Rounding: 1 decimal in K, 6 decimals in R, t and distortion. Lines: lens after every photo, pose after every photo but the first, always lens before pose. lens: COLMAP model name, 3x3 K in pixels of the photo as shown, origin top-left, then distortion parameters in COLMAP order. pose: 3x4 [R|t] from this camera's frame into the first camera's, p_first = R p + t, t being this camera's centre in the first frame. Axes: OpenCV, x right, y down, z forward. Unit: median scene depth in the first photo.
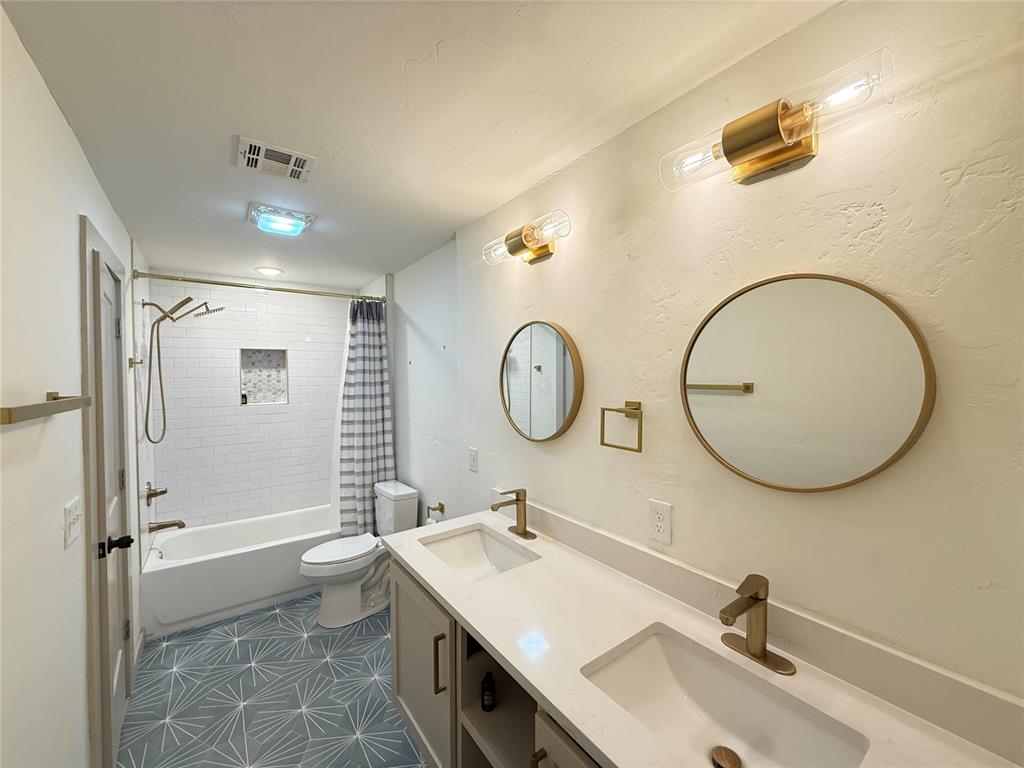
lens RADIAL K [[406.7, 0, 510.8], [0, 406.7, 382.6], [0, 0, 1]] dist [-0.000023, -0.000097]
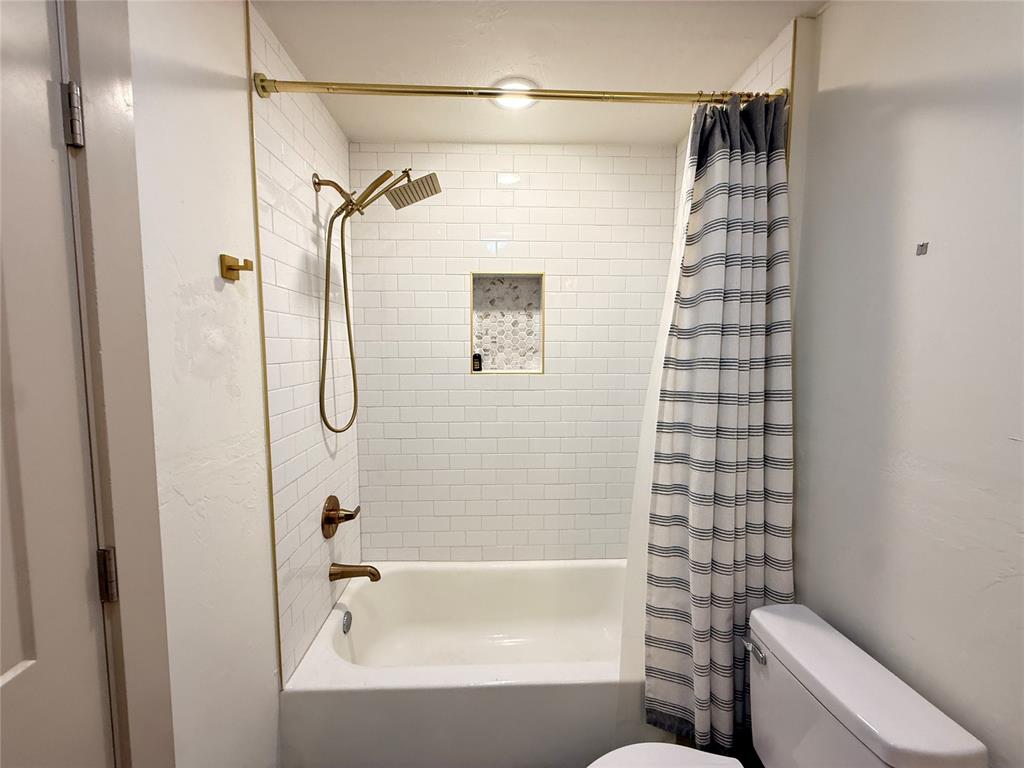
lens RADIAL K [[406.7, 0, 510.8], [0, 406.7, 382.6], [0, 0, 1]] dist [-0.000023, -0.000097]
pose [[0.833335, 0.056648, -0.549858, -0.305866], [-0.020010, 0.997174, 0.072407, 0.027478], [0.552406, -0.049337, 0.832114, 0.564151]]
